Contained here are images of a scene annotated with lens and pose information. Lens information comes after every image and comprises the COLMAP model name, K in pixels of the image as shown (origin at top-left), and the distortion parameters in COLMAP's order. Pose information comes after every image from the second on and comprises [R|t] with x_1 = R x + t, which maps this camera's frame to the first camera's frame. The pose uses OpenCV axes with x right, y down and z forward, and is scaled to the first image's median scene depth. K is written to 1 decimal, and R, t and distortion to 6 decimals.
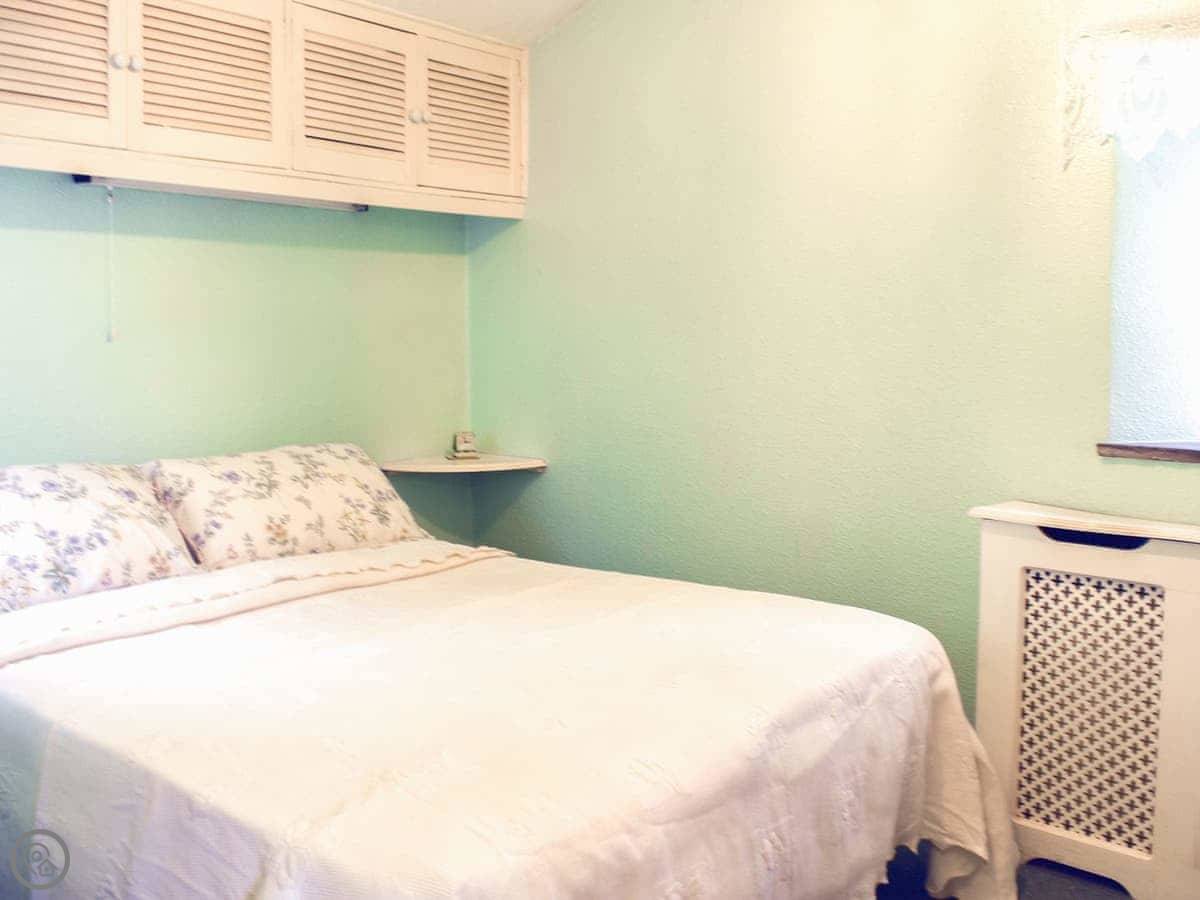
lens RADIAL K [[1051.8, 0, 601.1], [0, 1051.8, 352.9], [0, 0, 1]] dist [-0.068109, -0.003173]
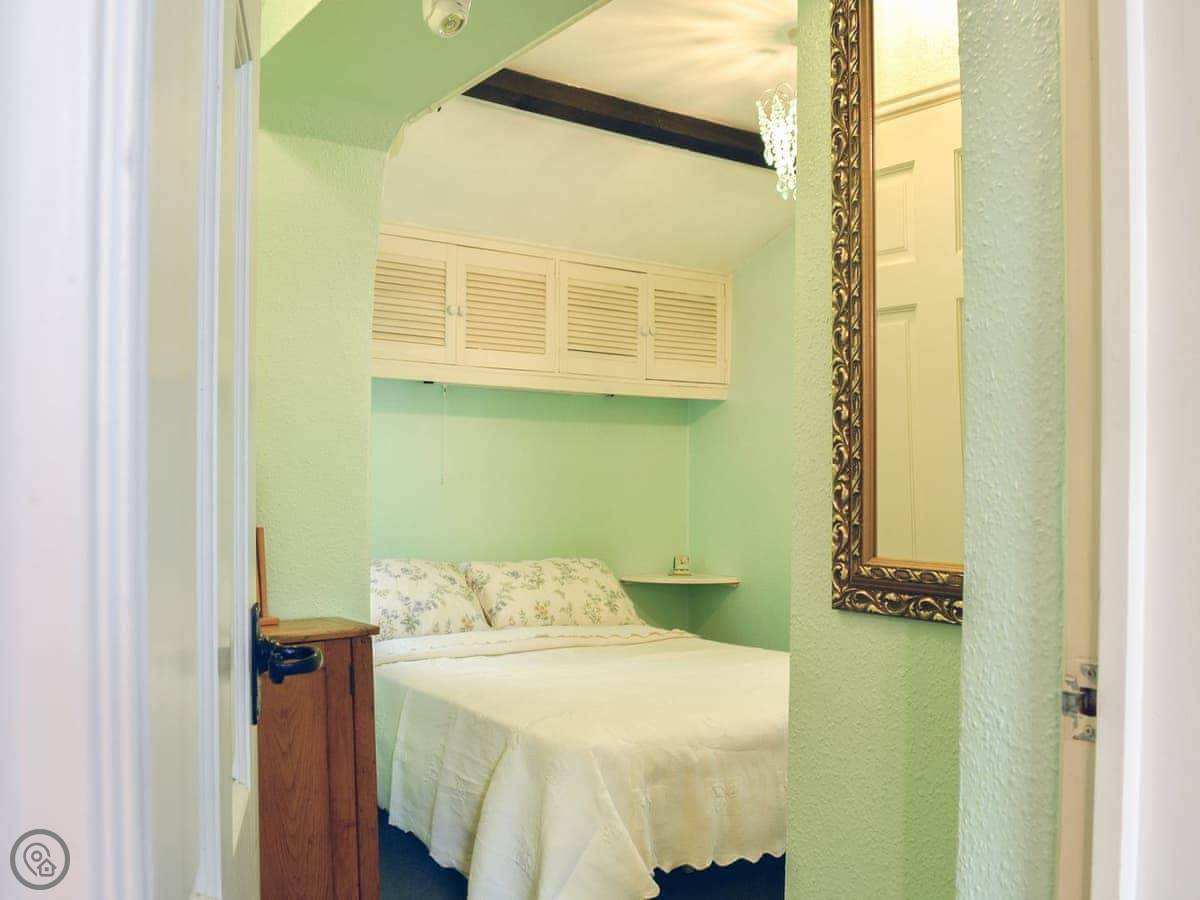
lens RADIAL K [[1083.4, 0, 600.0], [0, 1083.4, 450.0], [0, 0, 1]] dist [-0.087359, -0.001563]
pose [[0.957681, 0.008128, -0.287715, 0.222302], [-0.023279, 0.998514, -0.049275, 0.012328], [0.286887, 0.053888, 0.956447, -0.495186]]
